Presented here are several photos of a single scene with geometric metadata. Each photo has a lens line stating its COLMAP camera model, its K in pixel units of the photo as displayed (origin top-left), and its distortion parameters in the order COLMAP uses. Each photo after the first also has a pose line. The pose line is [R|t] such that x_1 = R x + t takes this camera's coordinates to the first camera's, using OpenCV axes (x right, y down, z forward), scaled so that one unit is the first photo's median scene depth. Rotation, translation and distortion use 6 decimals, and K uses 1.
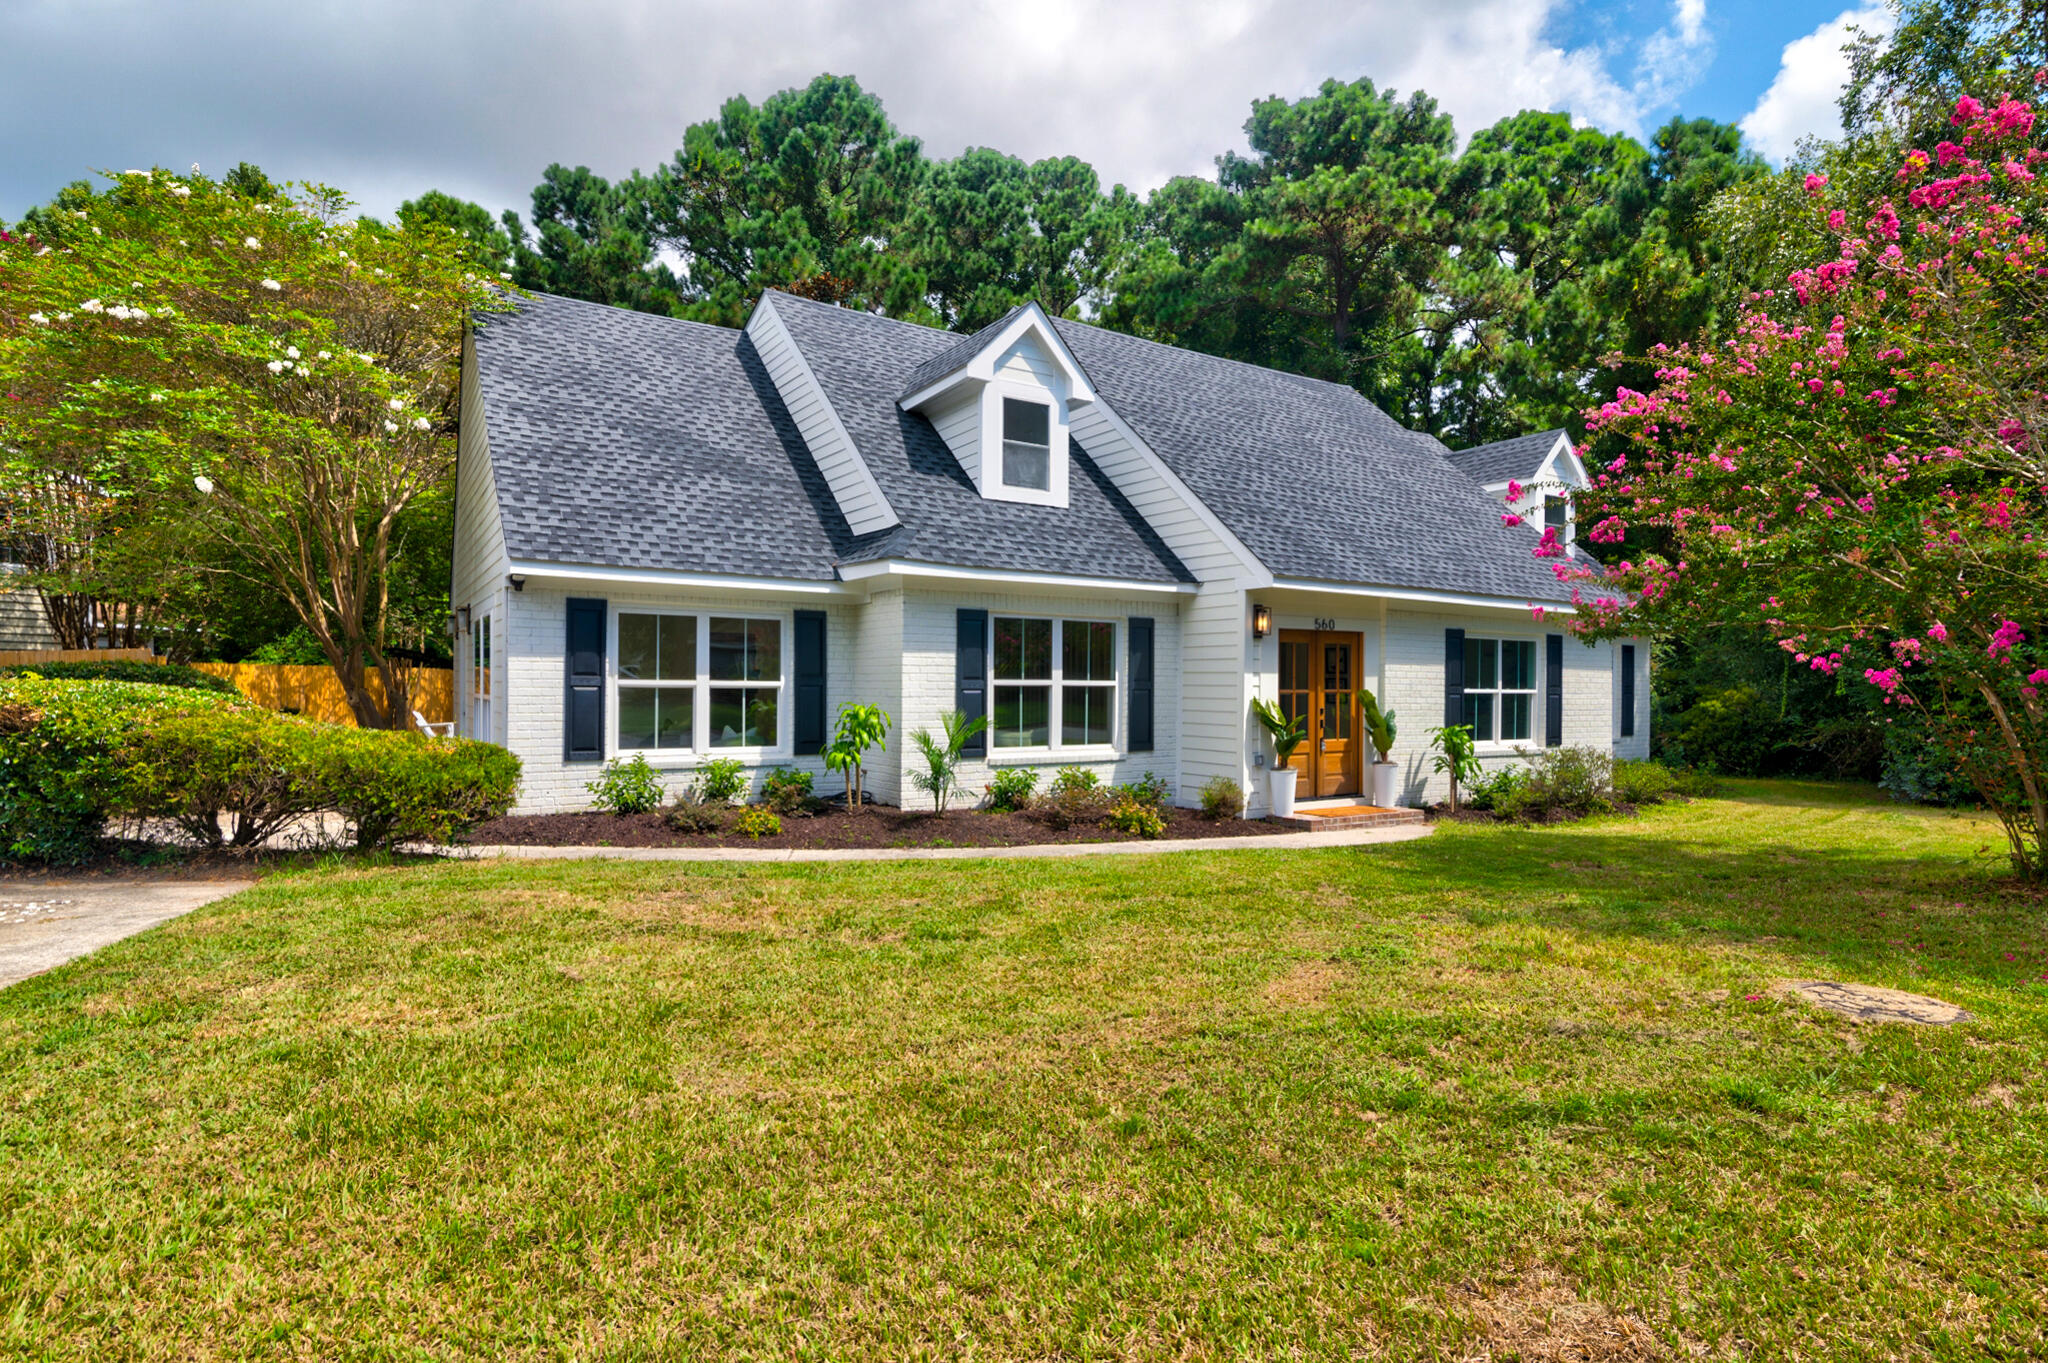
lens RADIAL K [[1074.0, 0, 1031.2], [0, 1074.0, 682.2], [0, 0, 1]] dist [0.005121, 0.000046]
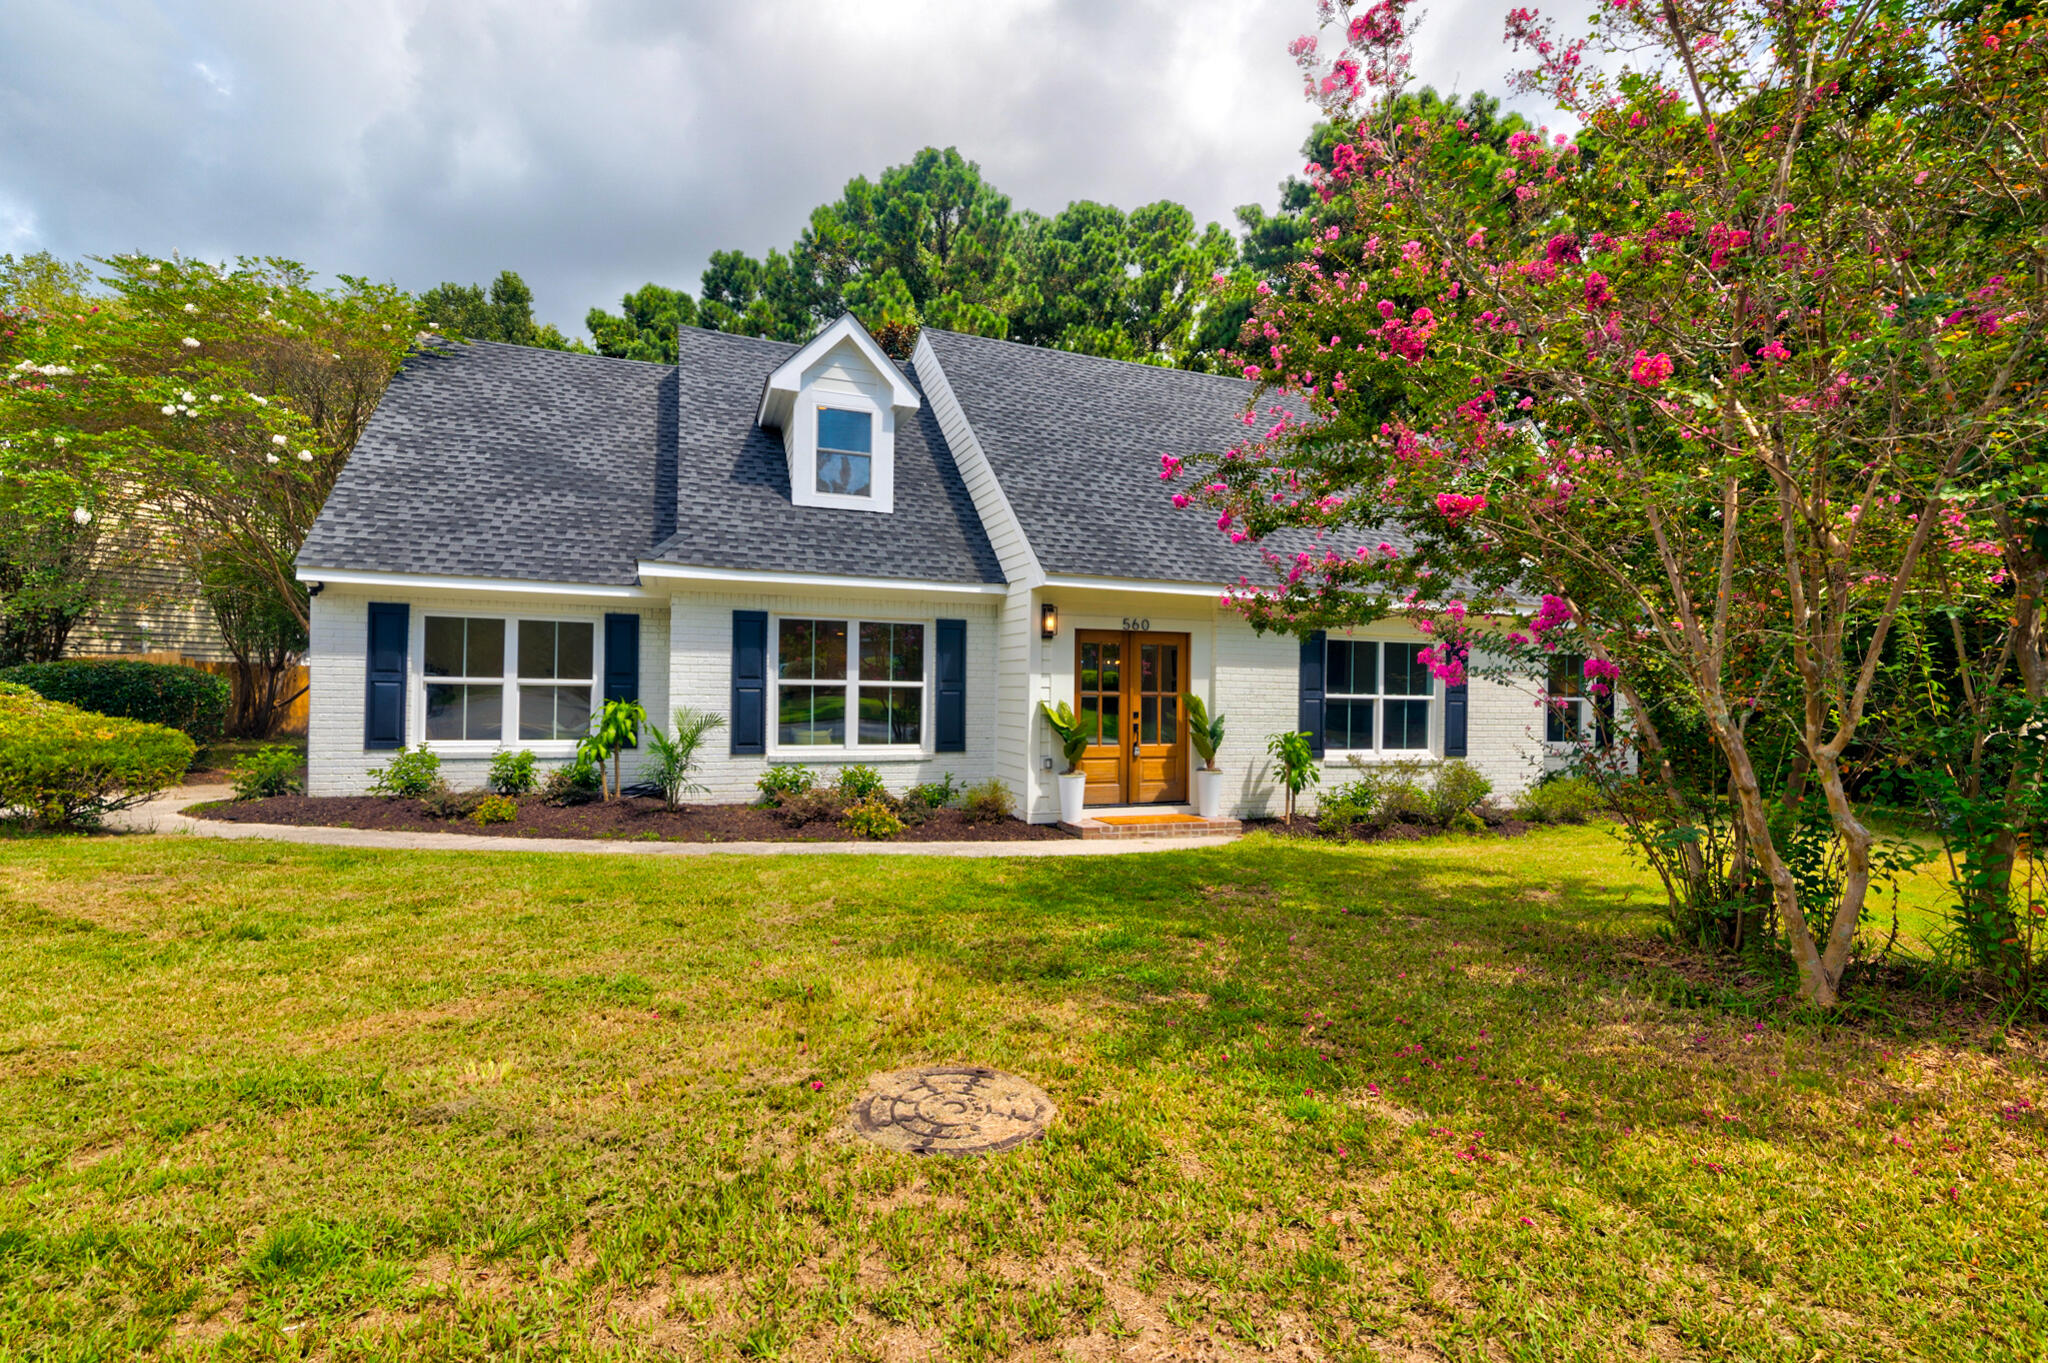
lens RADIAL K [[928.3, 0, 1012.1], [0, 928.3, 693.8], [0, 0, 1]] dist [0.006105, 0.000825]
pose [[0.975966, 0.010790, -0.217653, 0.316519], [-0.008568, 0.999901, 0.011149, -0.000471], [0.217752, -0.009016, 0.975962, 0.146870]]
